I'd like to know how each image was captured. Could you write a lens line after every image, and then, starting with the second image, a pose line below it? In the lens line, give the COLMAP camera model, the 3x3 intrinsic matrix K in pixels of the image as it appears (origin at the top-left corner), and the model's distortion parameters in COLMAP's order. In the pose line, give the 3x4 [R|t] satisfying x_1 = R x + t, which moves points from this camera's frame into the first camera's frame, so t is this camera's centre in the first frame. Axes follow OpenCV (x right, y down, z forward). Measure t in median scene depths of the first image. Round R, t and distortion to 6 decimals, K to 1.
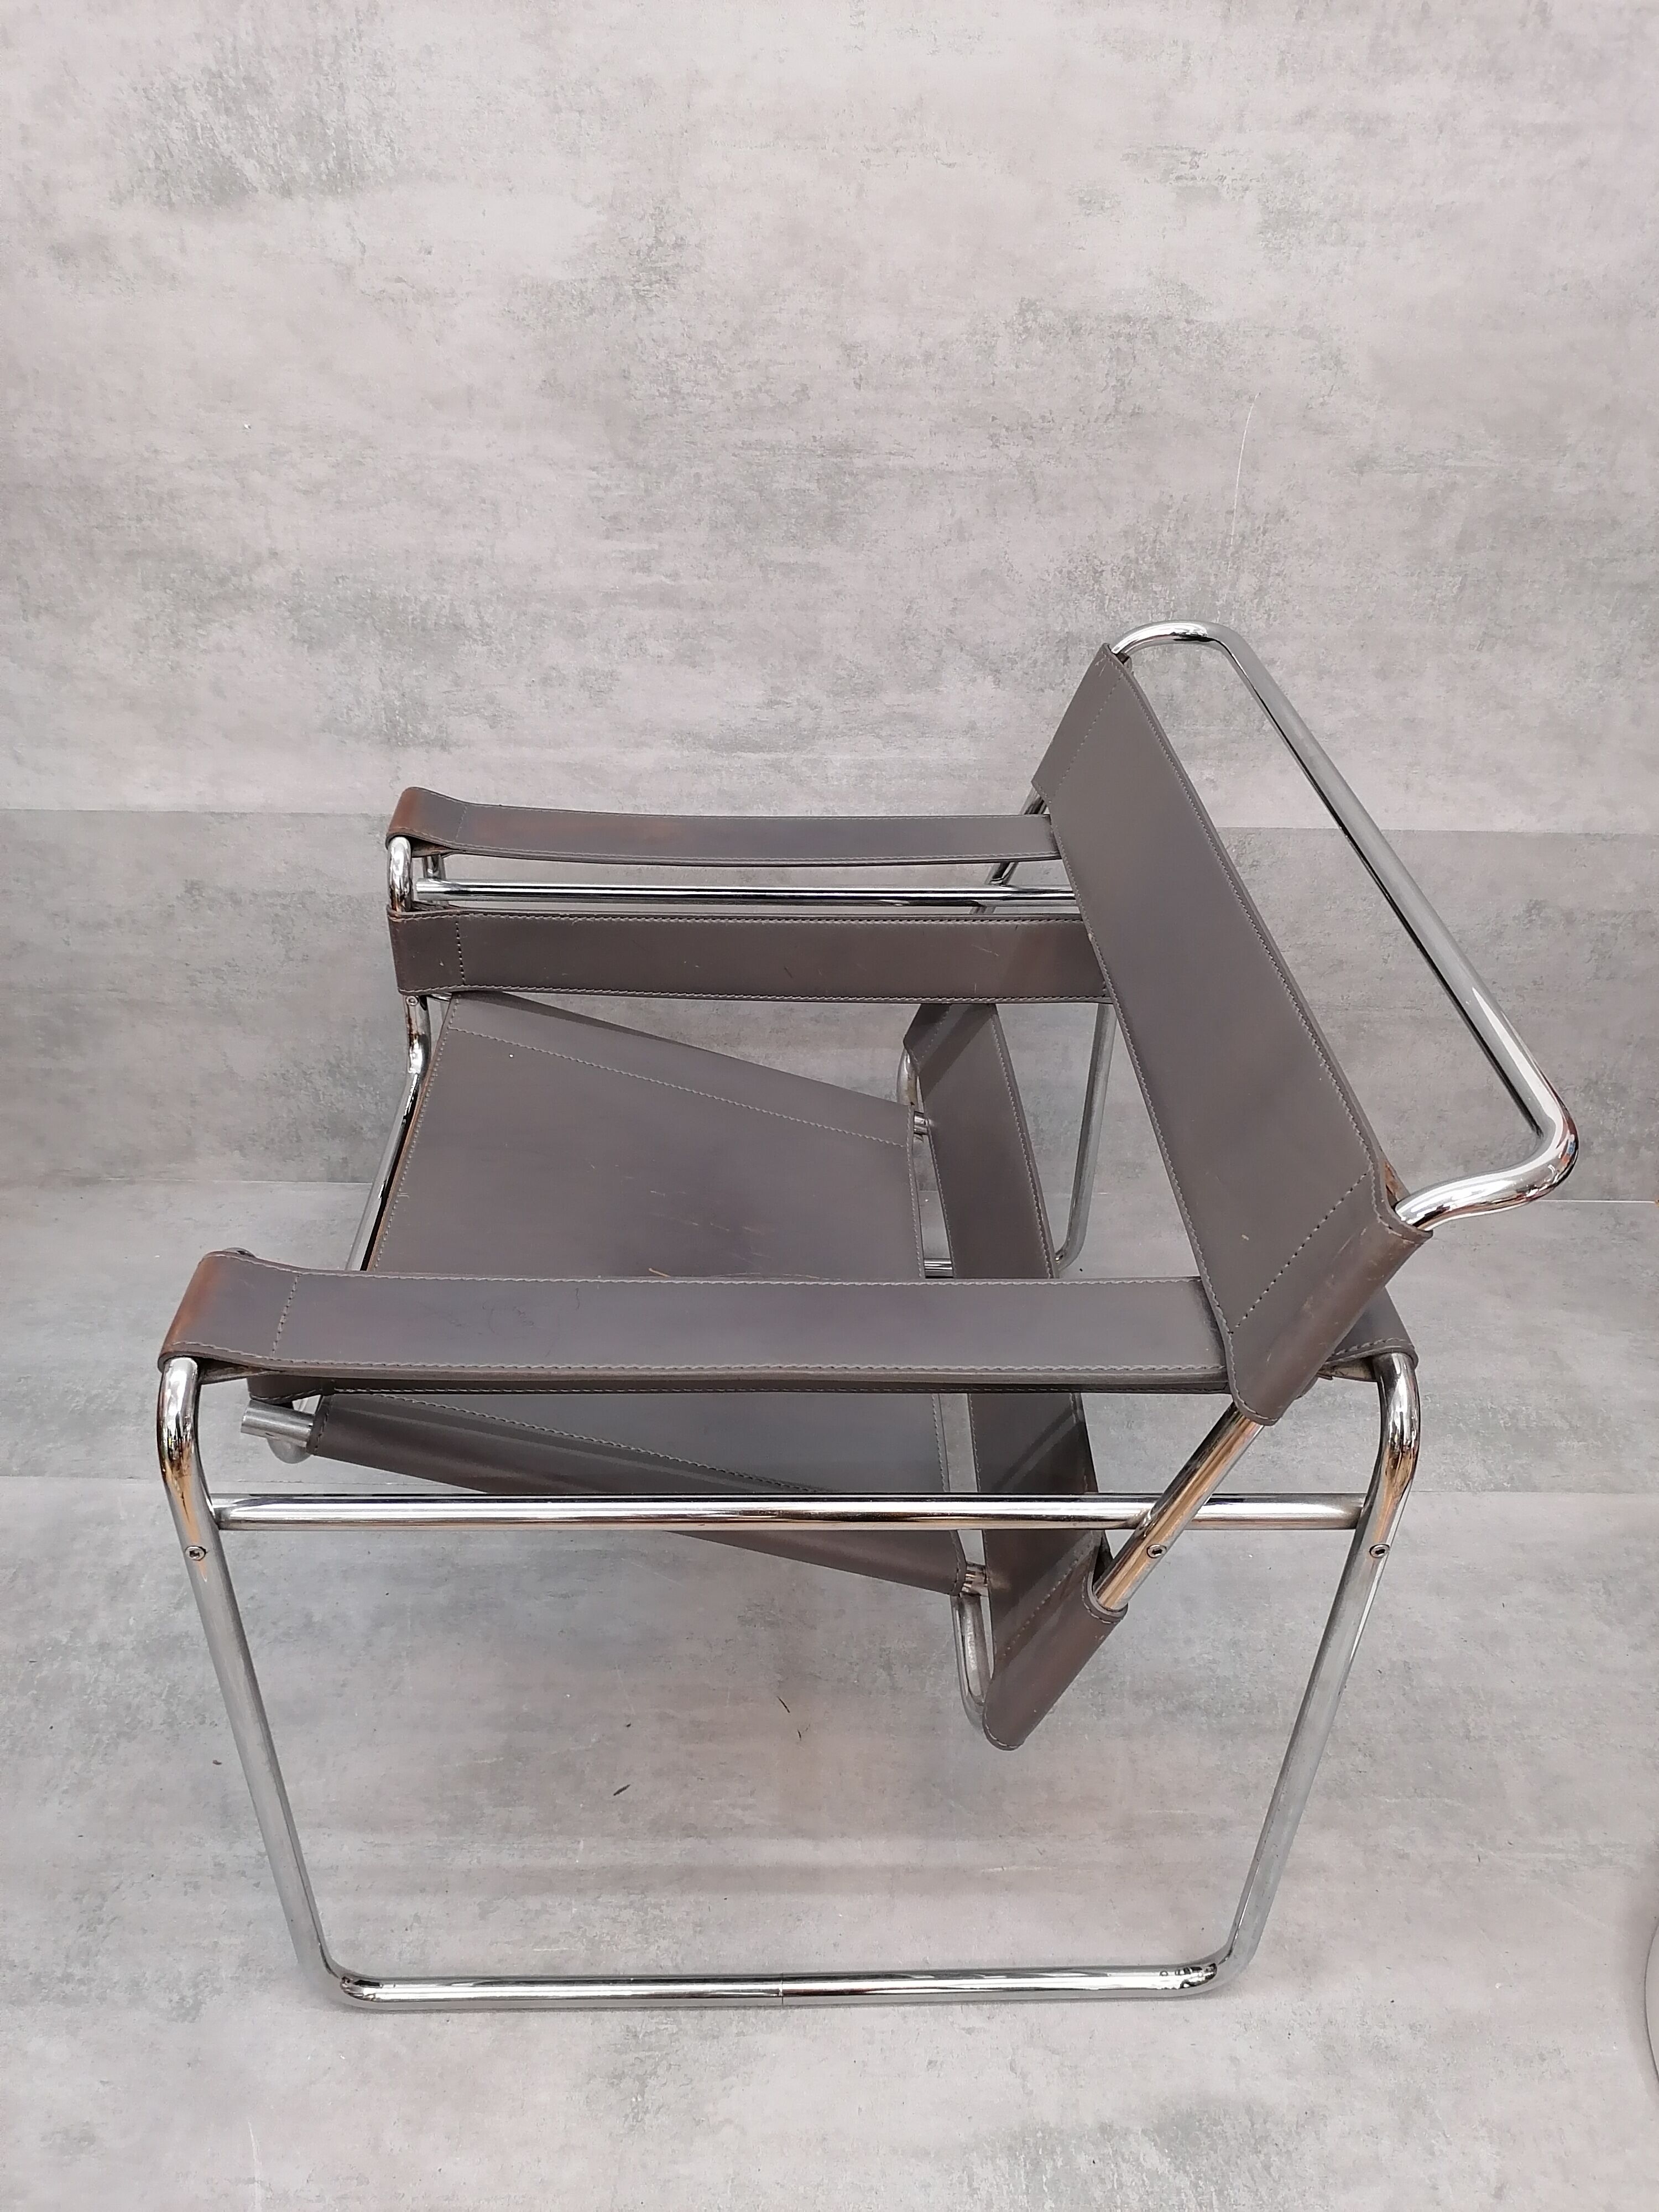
lens RADIAL K [[1661.1, 0, 830.7], [0, 1661.1, 1104.5], [0, 0, 1]] dist [-0.015762, 0.019234]
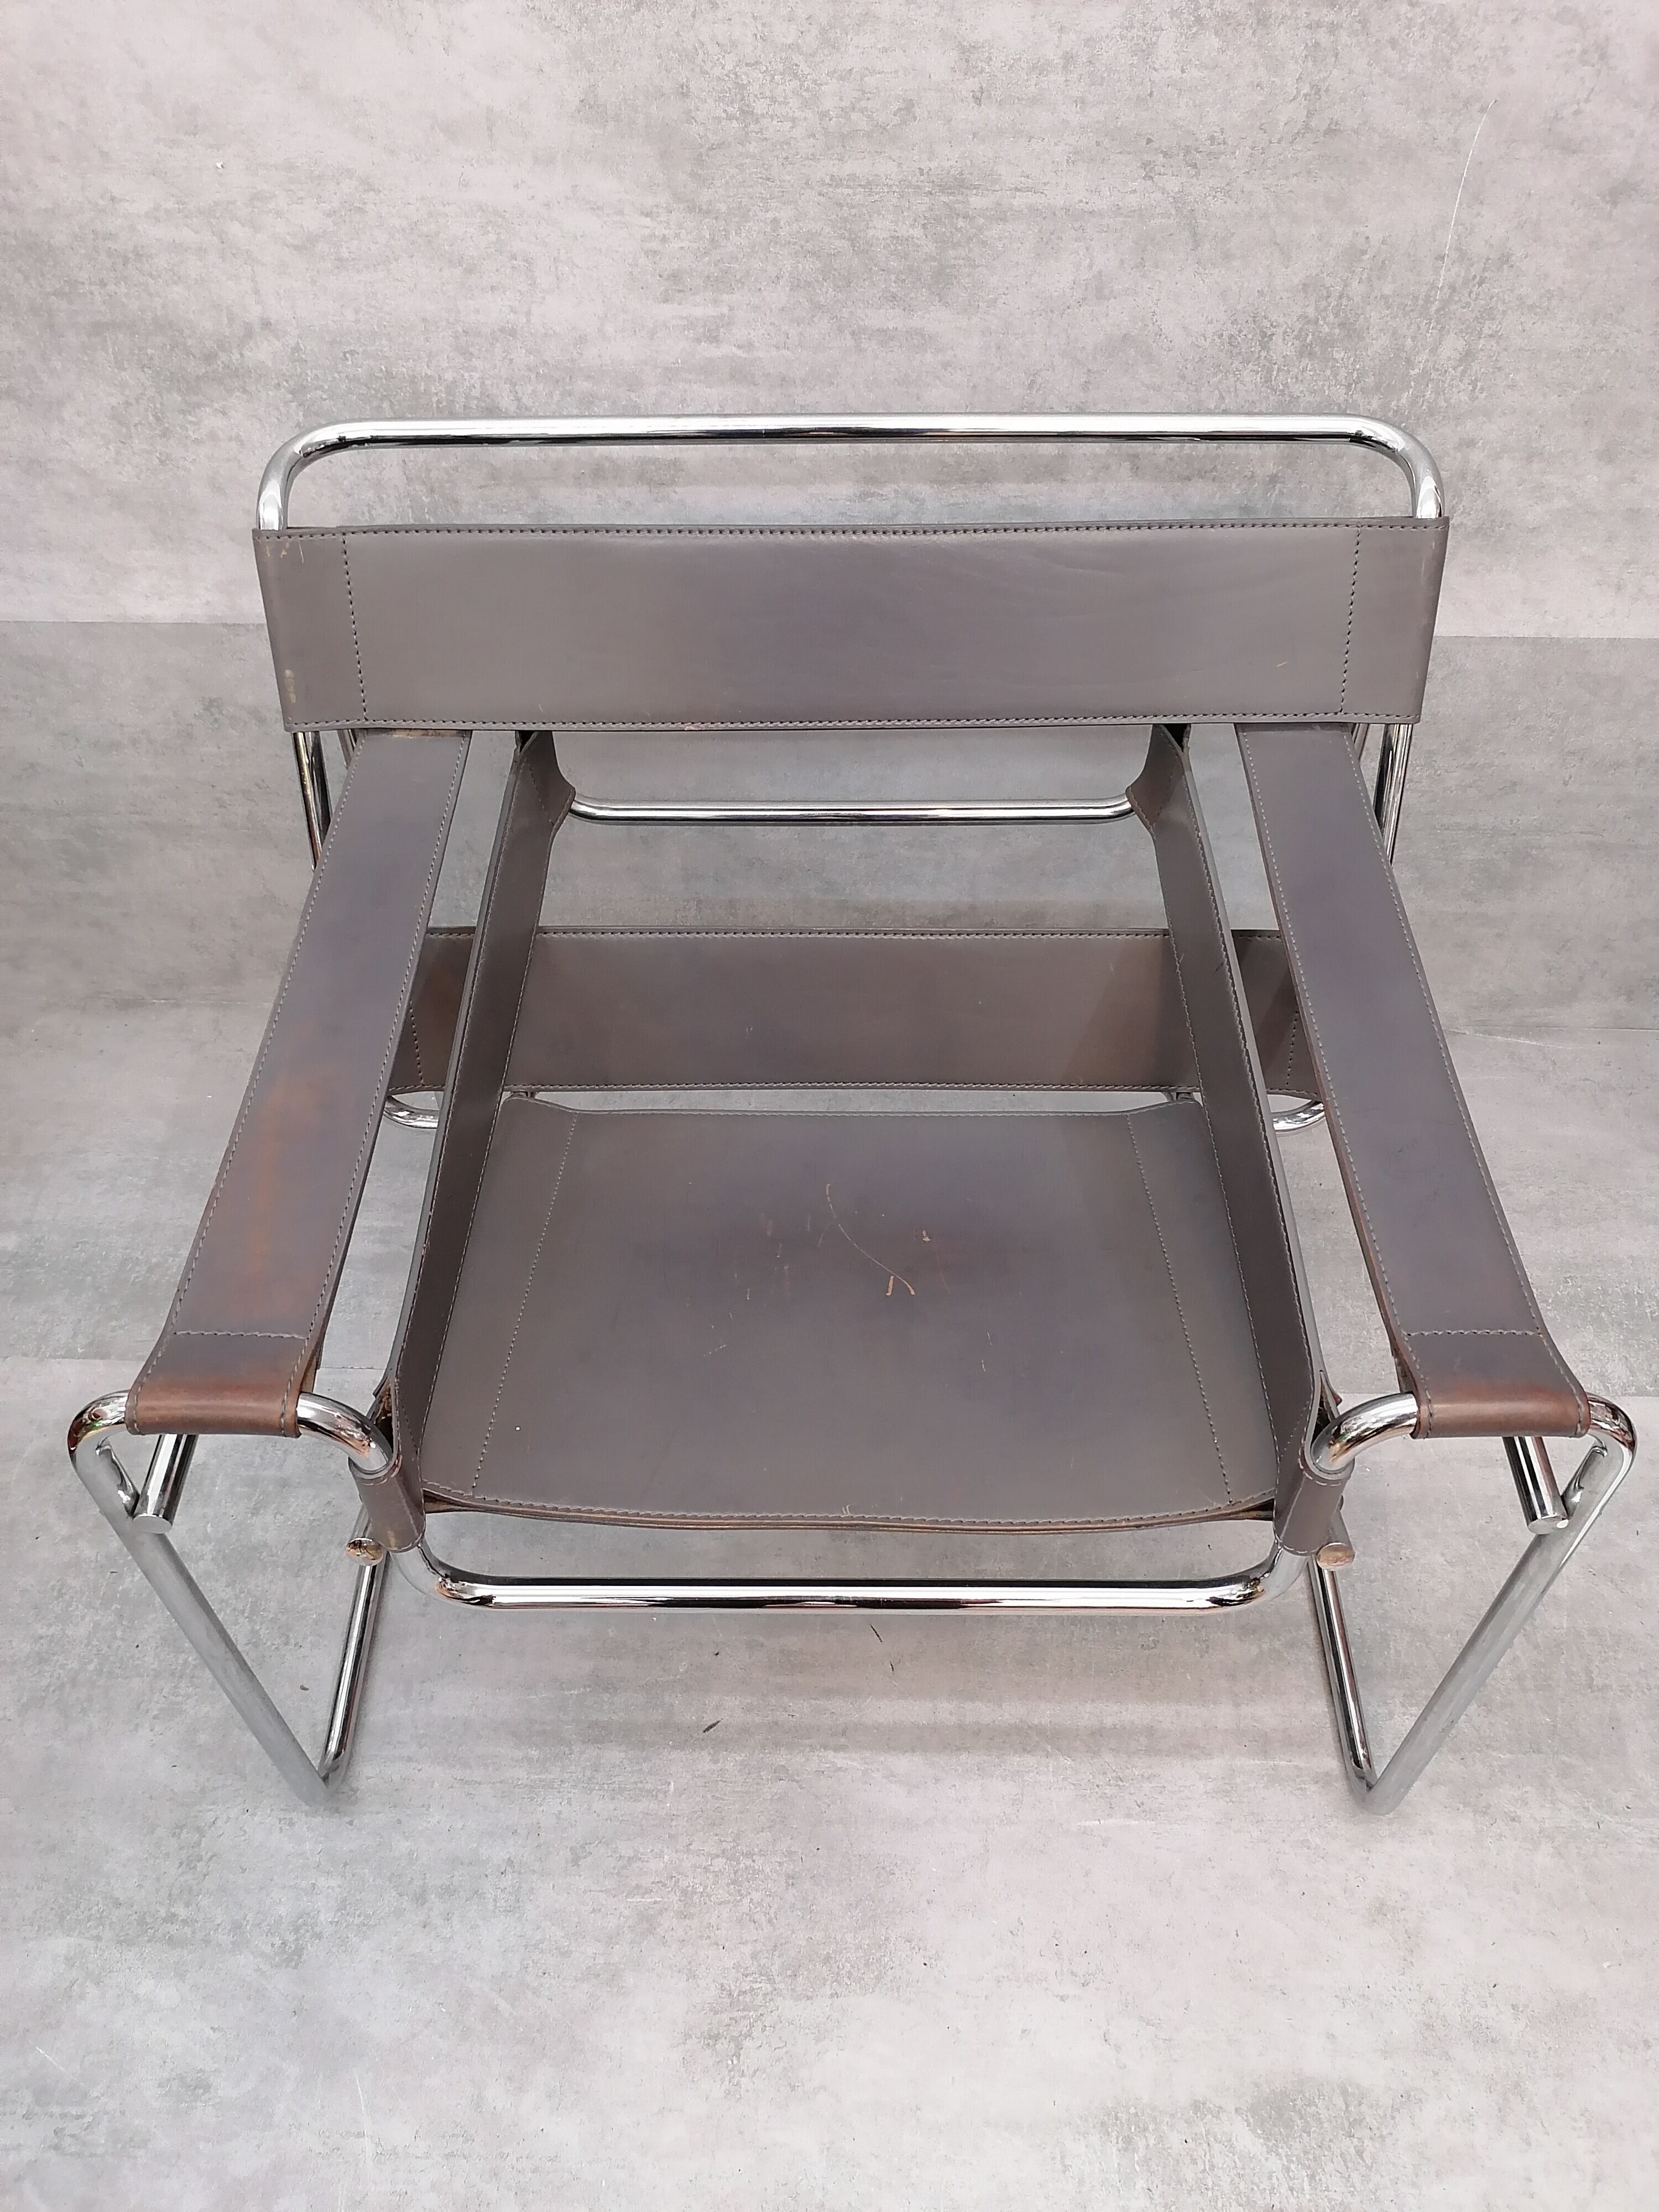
lens RADIAL K [[1660.4, 0, 830.5], [0, 1660.4, 1104.7], [0, 0, 1]] dist [-0.009036, 0.013599]
pose [[0.999005, 0.009978, -0.043475, -0.014239], [0.000618, 0.971470, 0.237163, -0.155405], [0.044601, -0.236954, 0.970496, 0.117903]]
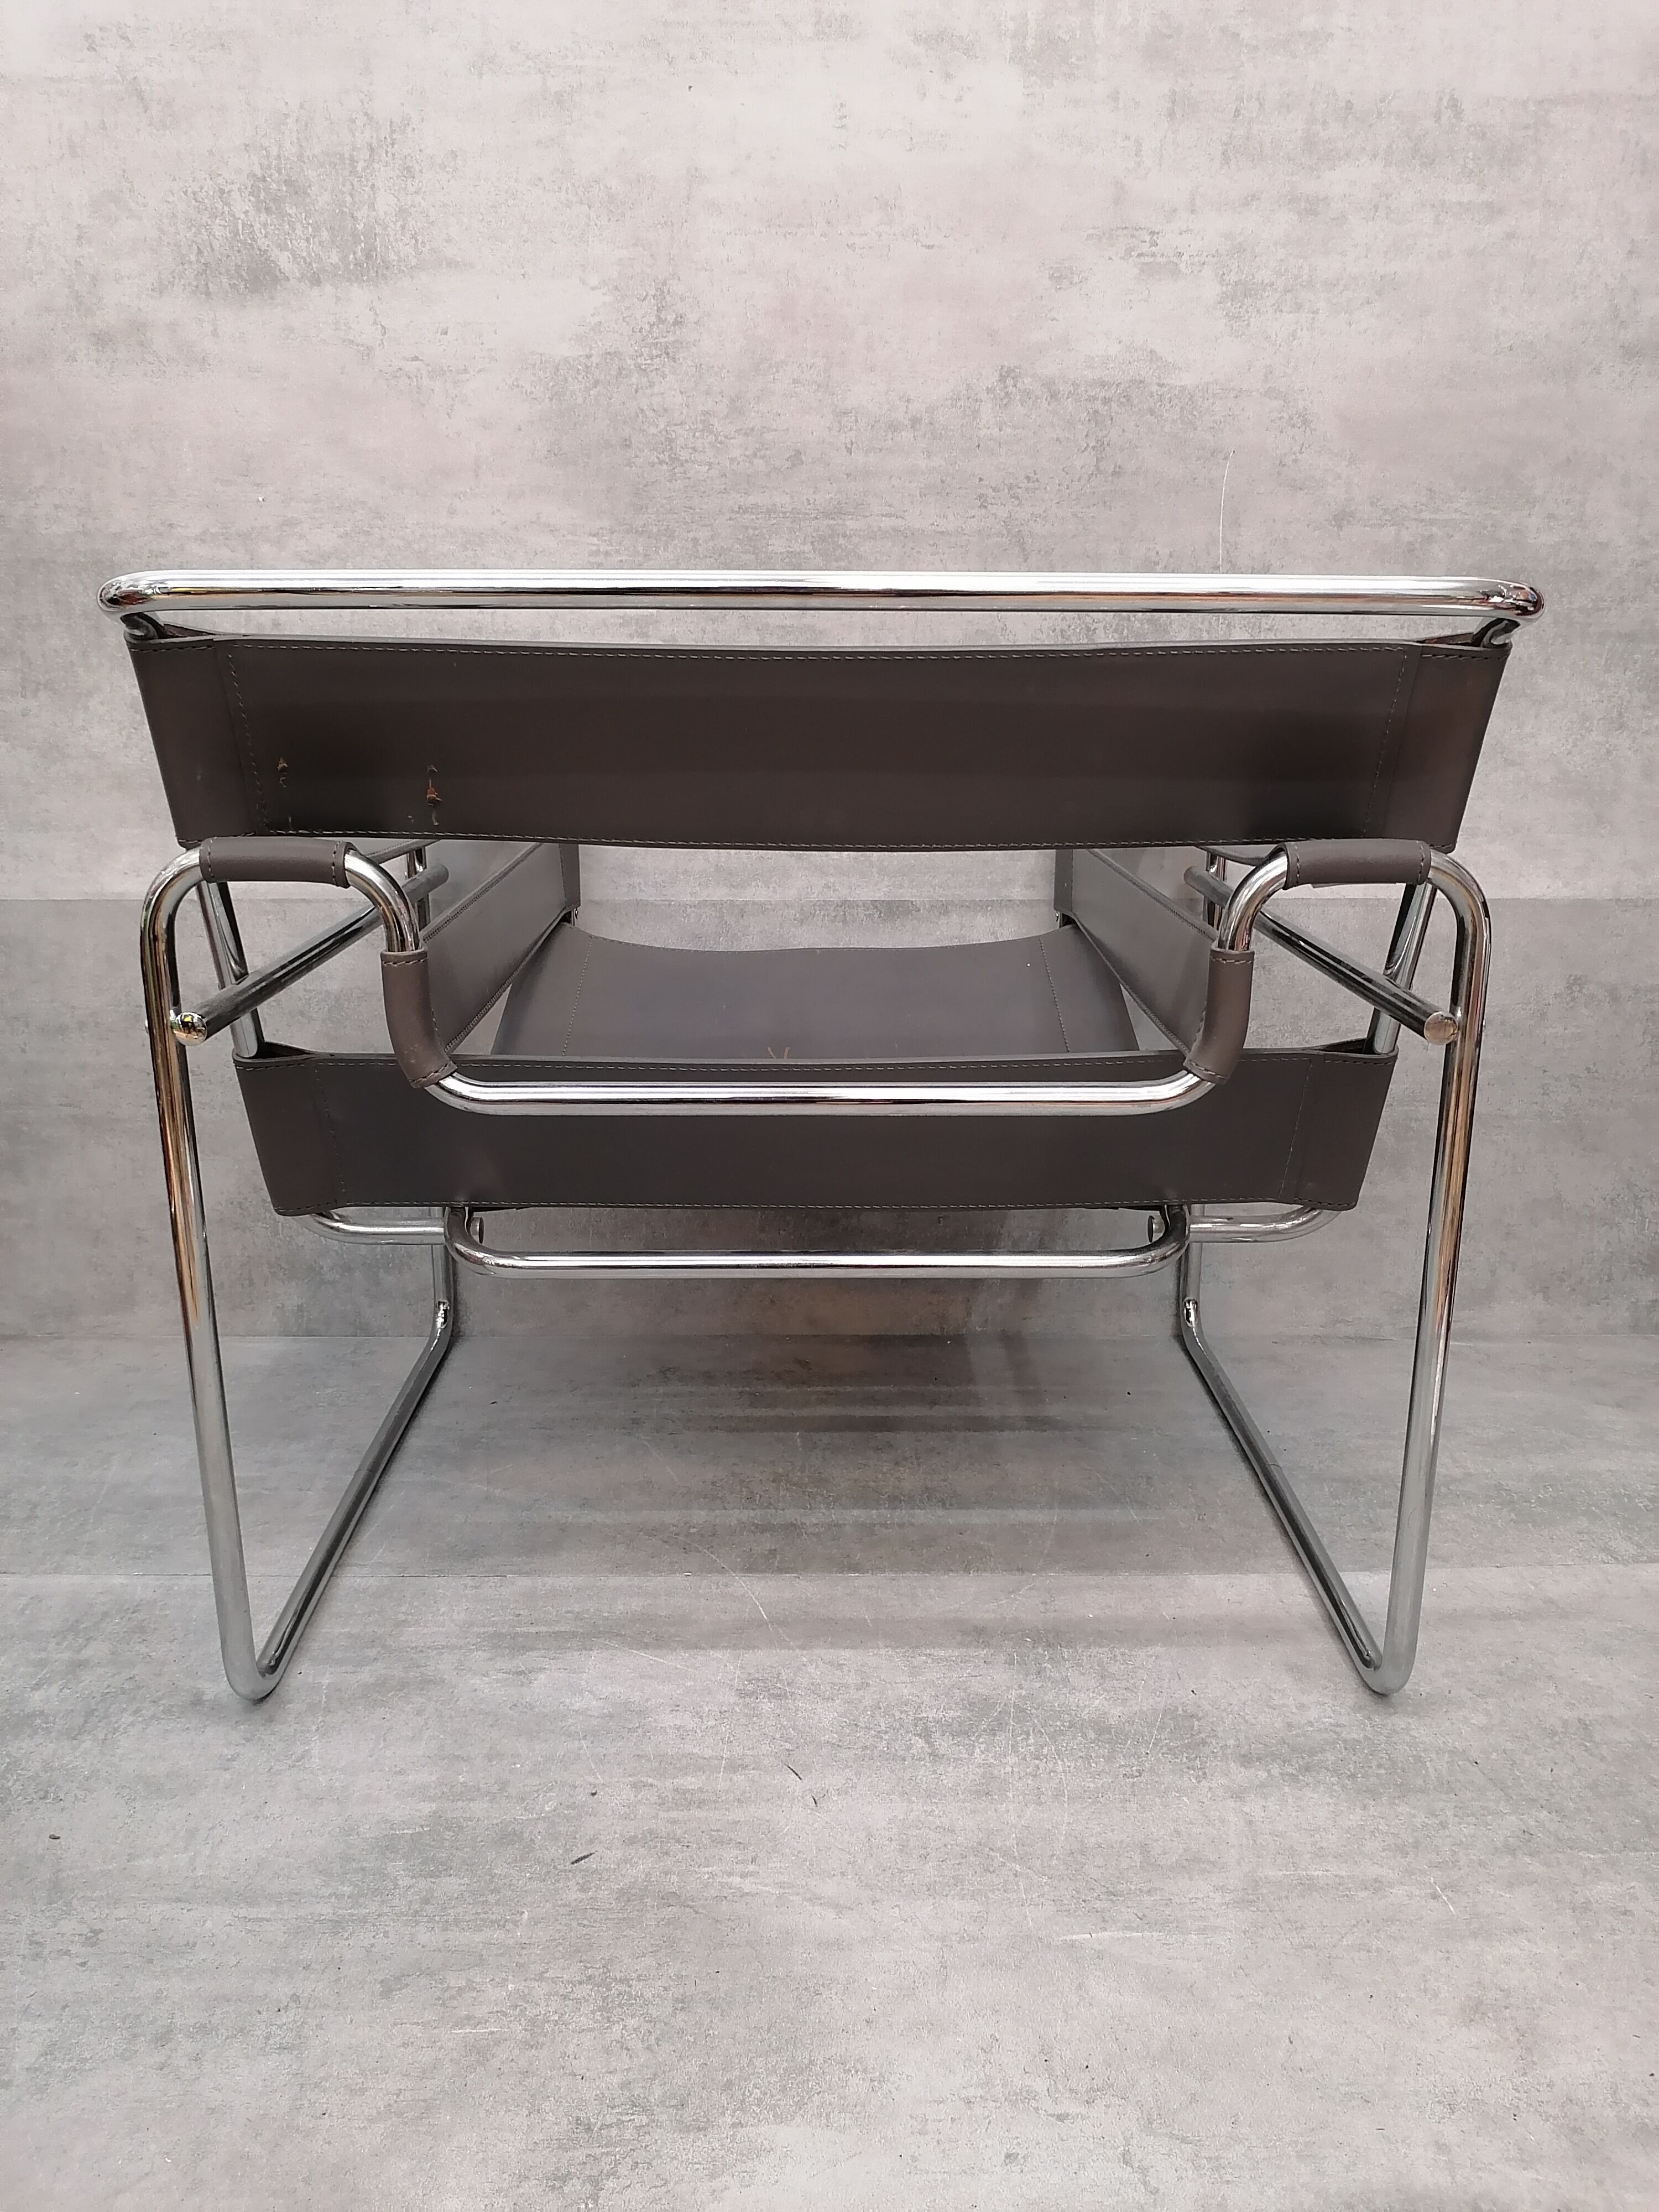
lens RADIAL K [[1658.1, 0, 828.6], [0, 1658.1, 1104.2], [0, 0, 1]] dist [-0.009140, 0.011655]
pose [[0.999793, -0.020347, 0.000939, -0.005713], [0.019523, 0.944100, -0.329081, 0.296028], [0.005809, 0.329031, 0.944301, 0.147653]]
